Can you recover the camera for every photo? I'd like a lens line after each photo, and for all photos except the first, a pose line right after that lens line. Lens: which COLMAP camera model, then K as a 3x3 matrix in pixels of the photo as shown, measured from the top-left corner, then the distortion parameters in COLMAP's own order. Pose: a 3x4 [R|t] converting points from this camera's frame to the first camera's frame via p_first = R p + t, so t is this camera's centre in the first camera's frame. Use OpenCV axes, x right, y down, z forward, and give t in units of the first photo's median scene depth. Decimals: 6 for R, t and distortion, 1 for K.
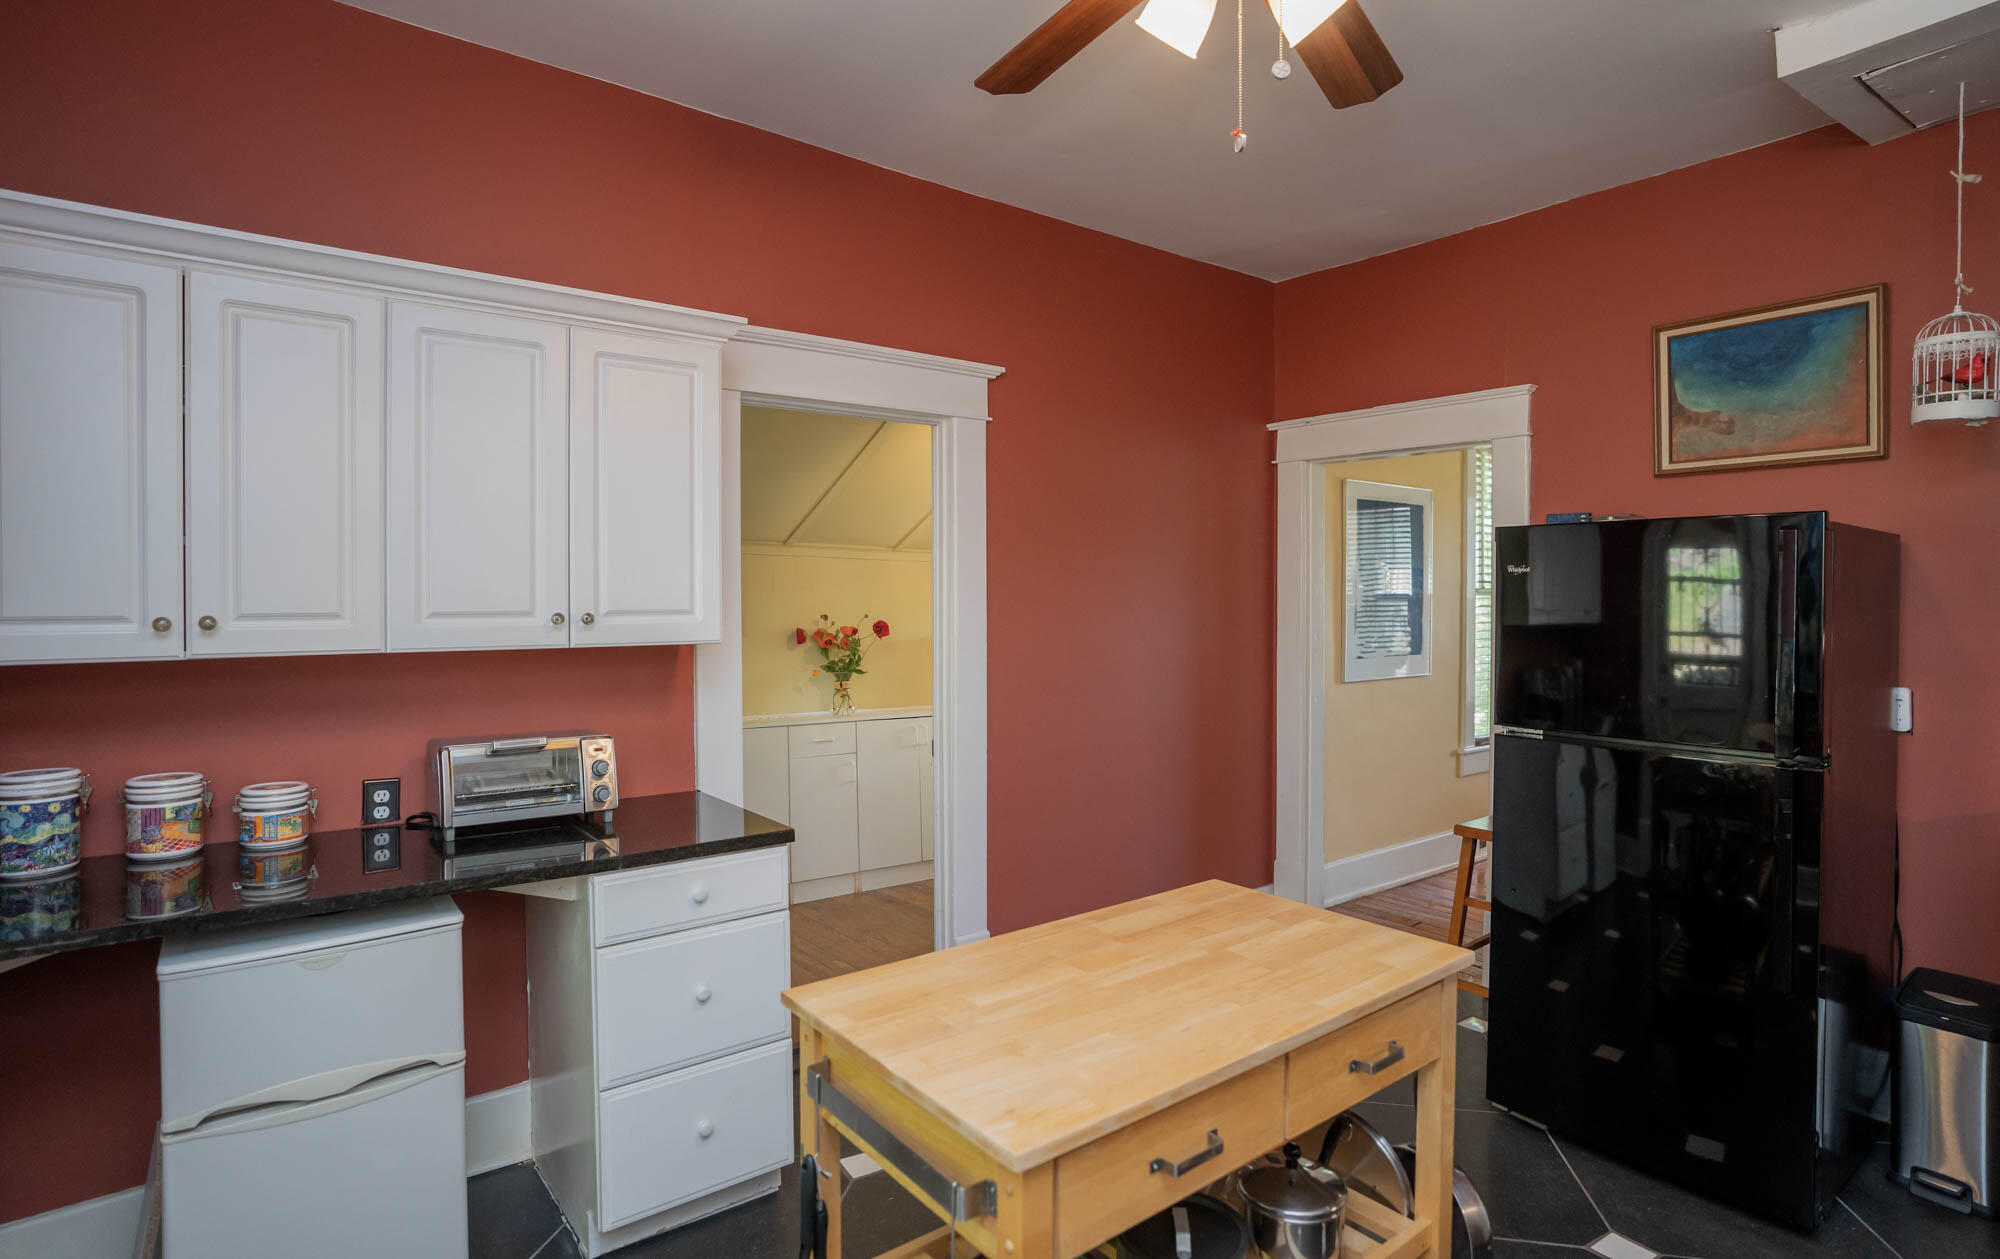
lens RADIAL K [[1002.7, 0, 999.1], [0, 1002.7, 614.7], [0, 0, 1]] dist [-0.021635, -0.000539]
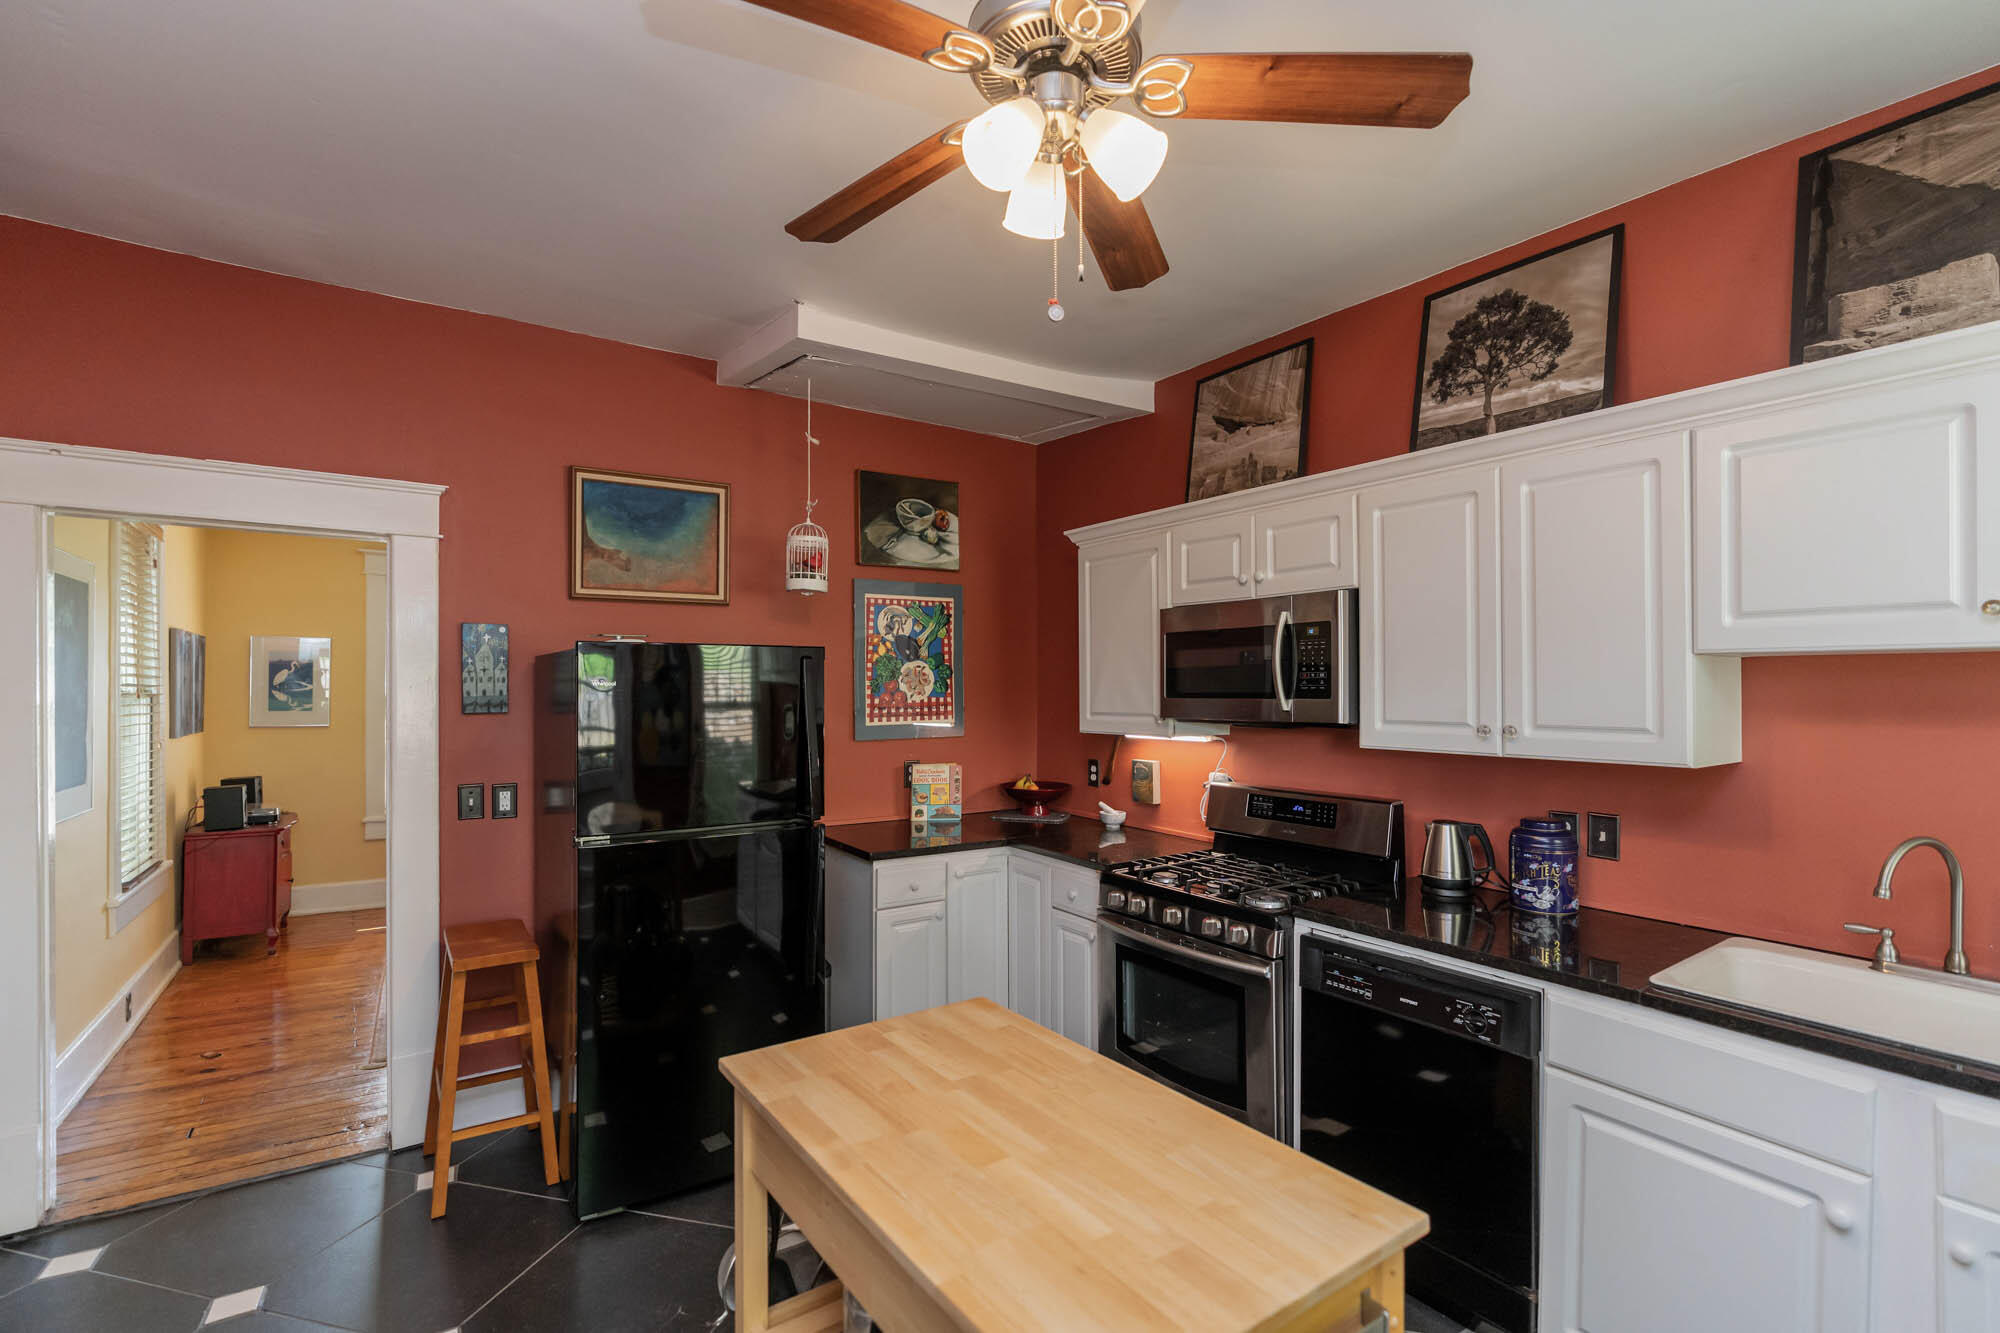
lens RADIAL K [[910.9, 0, 999.1], [0, 910.9, 680.5], [0, 0, 1]] dist [-0.003752, 0.002800]
pose [[0.048255, 0.007096, 0.998810, -0.401826], [0.017821, 0.999809, -0.007964, -0.032224], [-0.998676, 0.018184, 0.048119, 0.535767]]
